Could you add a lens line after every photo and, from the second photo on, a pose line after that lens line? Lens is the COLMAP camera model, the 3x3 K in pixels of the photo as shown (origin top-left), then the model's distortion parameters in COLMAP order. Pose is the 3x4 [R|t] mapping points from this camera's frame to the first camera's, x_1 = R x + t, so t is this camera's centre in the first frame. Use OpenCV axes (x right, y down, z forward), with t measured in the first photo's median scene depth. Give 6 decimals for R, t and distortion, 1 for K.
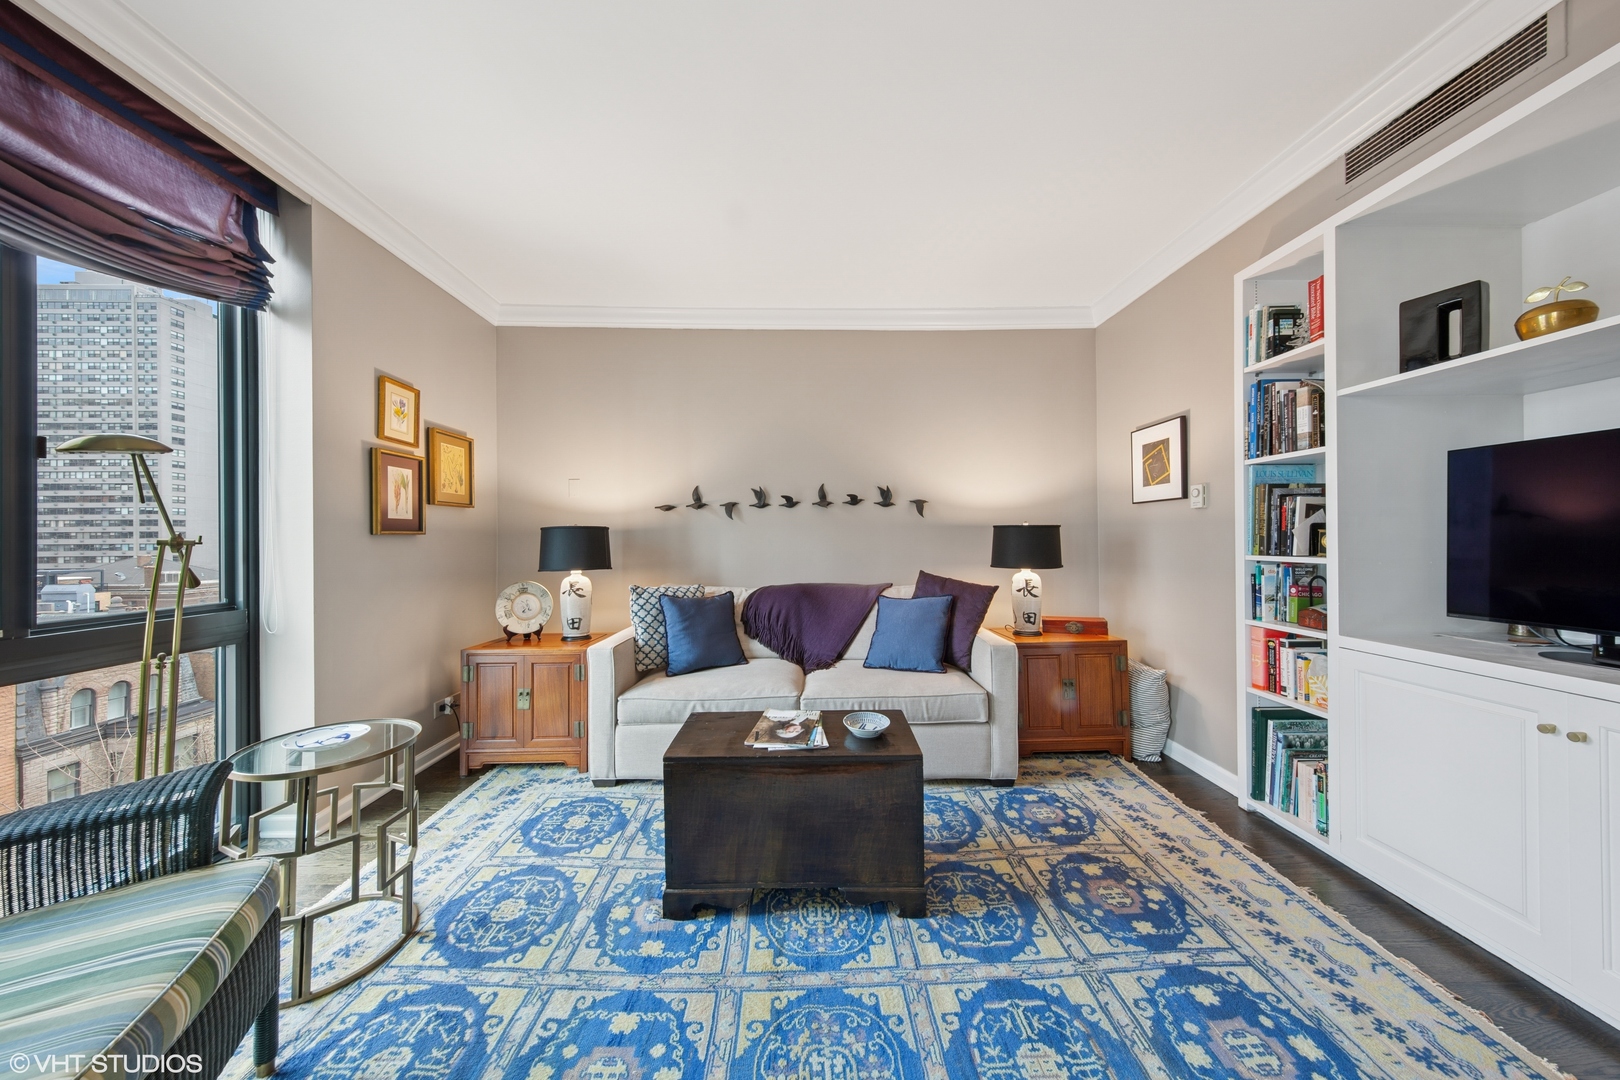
lens RADIAL K [[516.3, 0, 811.6], [0, 516.3, 538.8], [0, 0, 1]] dist [0.014663, -0.004951]
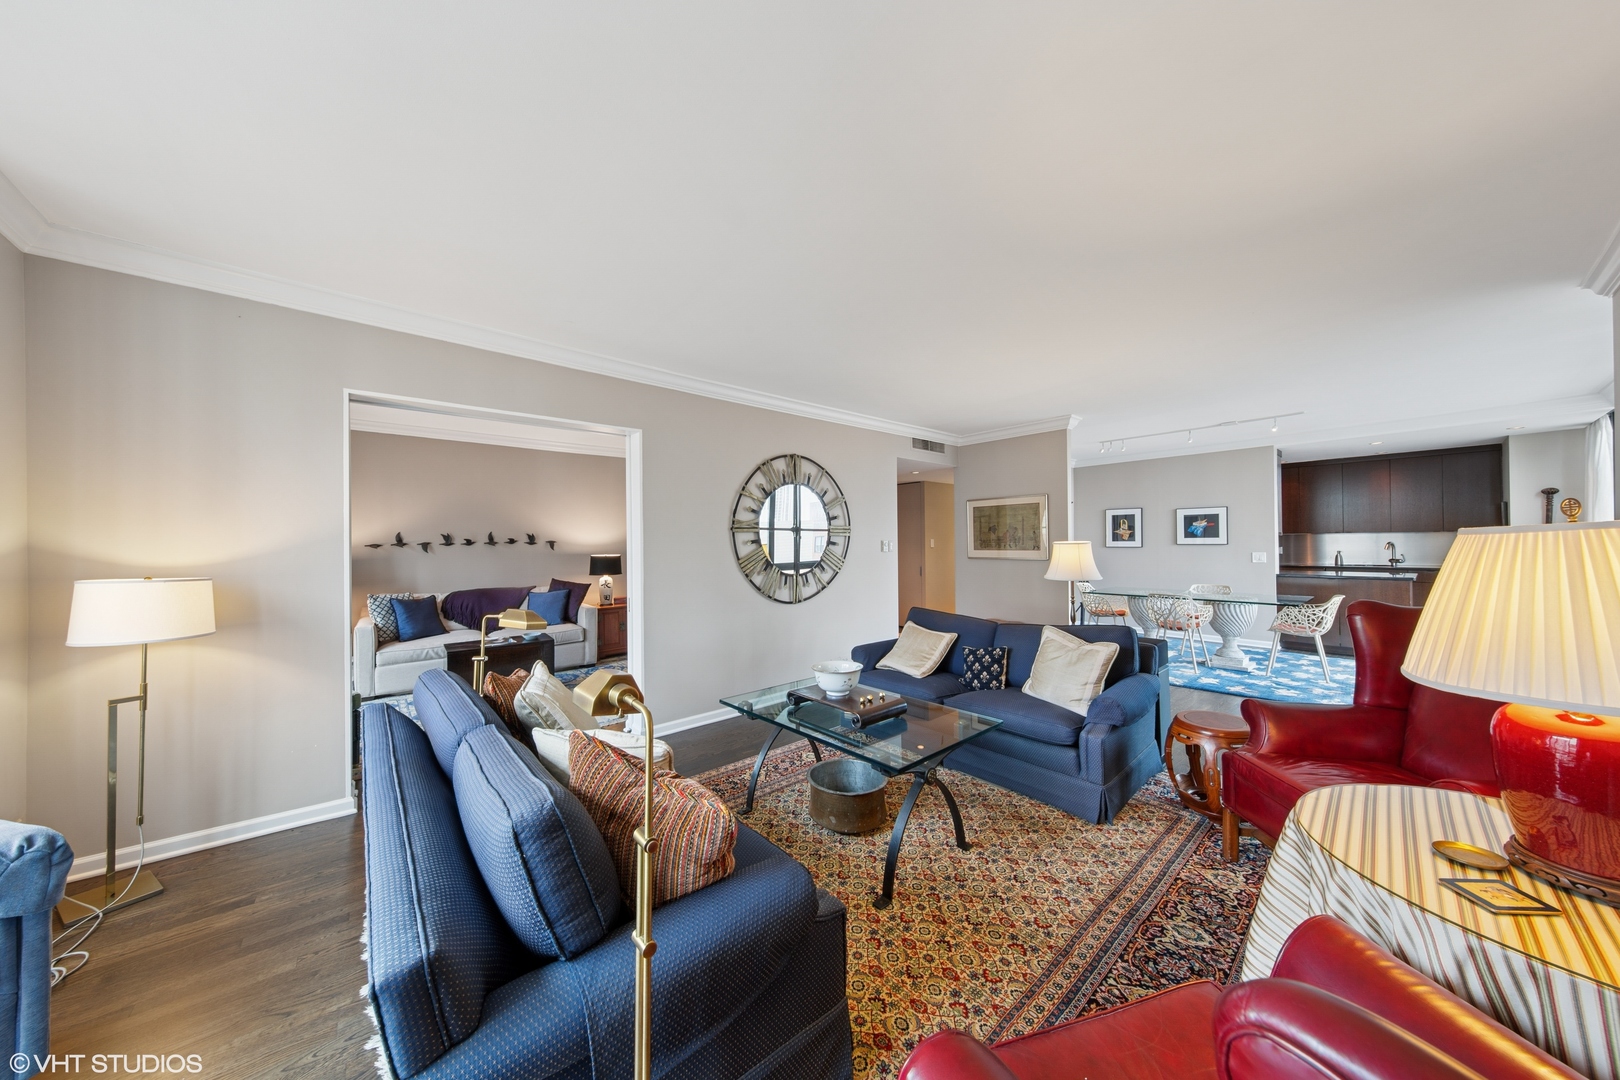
lens RADIAL K [[512.9, 0, 811.8], [0, 512.9, 544.1], [0, 0, 1]] dist [0.009960, 0.000057]
pose [[0.779628, -0.003109, 0.626235, -0.258077], [0.004616, 0.999989, -0.000783, -0.066806], [-0.626226, 0.003501, 0.779634, -1.208992]]
